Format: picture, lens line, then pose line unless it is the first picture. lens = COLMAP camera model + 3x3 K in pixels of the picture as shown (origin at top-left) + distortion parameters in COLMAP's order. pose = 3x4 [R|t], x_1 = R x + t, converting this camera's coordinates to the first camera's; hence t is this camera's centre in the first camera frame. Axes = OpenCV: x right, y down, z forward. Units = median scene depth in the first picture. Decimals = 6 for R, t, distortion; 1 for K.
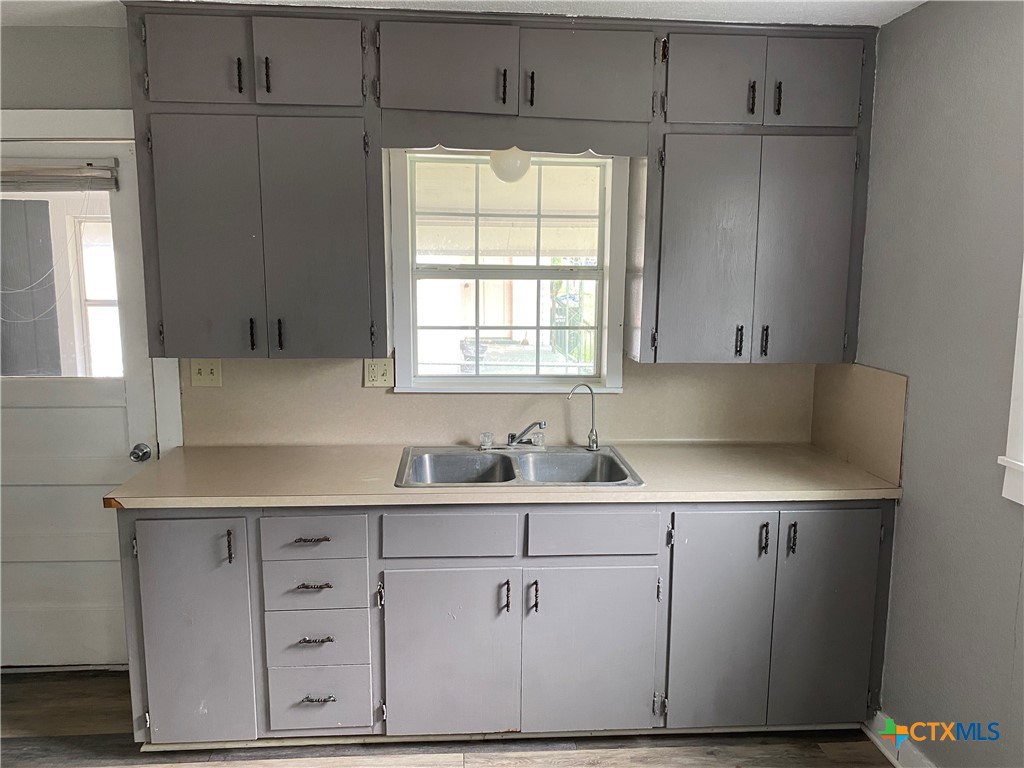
lens RADIAL K [[783.1, 0, 512.0], [0, 783.1, 384.0], [0, 0, 1]] dist [0.040679, -0.045088]
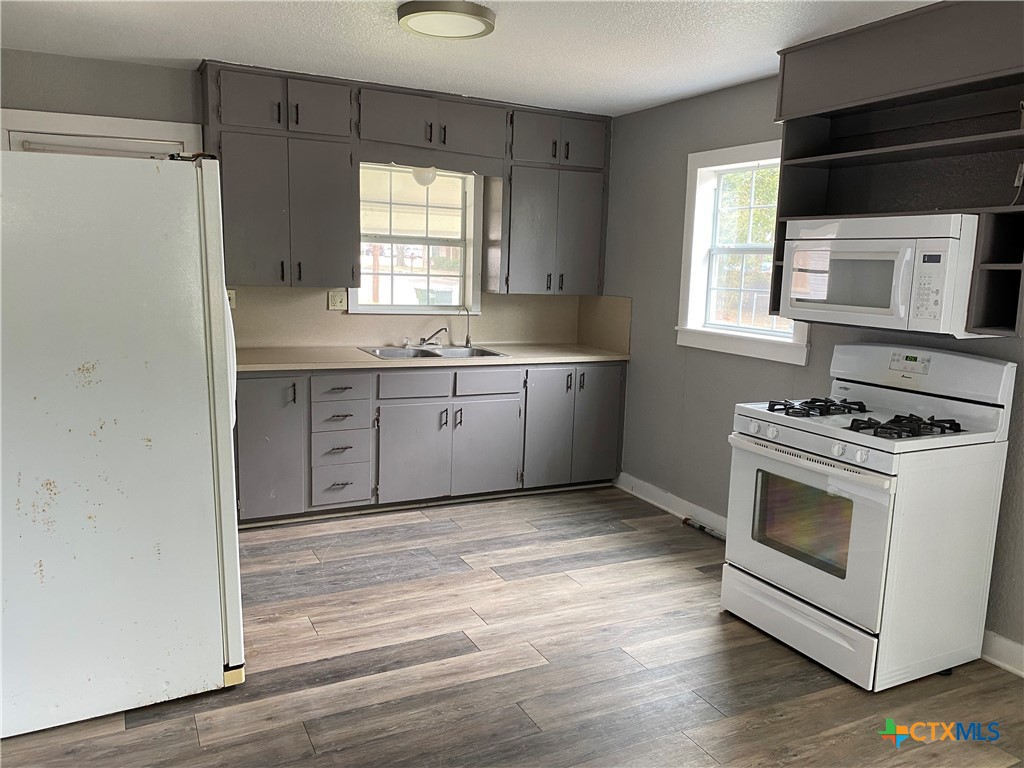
lens RADIAL K [[792.5, 0, 512.0], [0, 792.5, 384.0], [0, 0, 1]] dist [0.183951, -0.388688]
pose [[0.922643, -0.036877, 0.383887, -0.553692], [0.032094, 0.999307, 0.018860, 0.157753], [-0.384317, -0.005080, 0.923187, -0.739981]]
